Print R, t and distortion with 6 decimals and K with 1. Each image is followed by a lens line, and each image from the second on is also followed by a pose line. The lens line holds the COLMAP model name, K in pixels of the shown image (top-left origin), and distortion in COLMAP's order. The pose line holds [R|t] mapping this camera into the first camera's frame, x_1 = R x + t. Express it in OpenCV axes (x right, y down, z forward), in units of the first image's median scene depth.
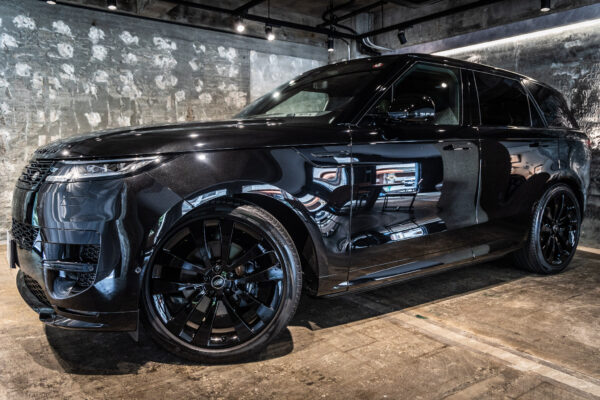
lens RADIAL K [[463.2, 0, 300.0], [0, 463.2, 200.0], [0, 0, 1]] dist [-0.000256, -0.004134]
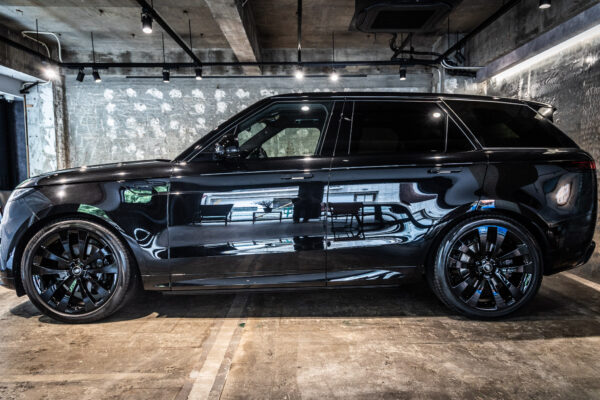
lens RADIAL K [[420.4, 0, 300.0], [0, 420.4, 200.0], [0, 0, 1]] dist [0.007684, 0.000199]
pose [[0.815031, 0.023259, -0.578951, 0.549083], [-0.043785, 0.998809, -0.021513, -0.023252], [0.577761, 0.042883, 0.815079, 0.124227]]
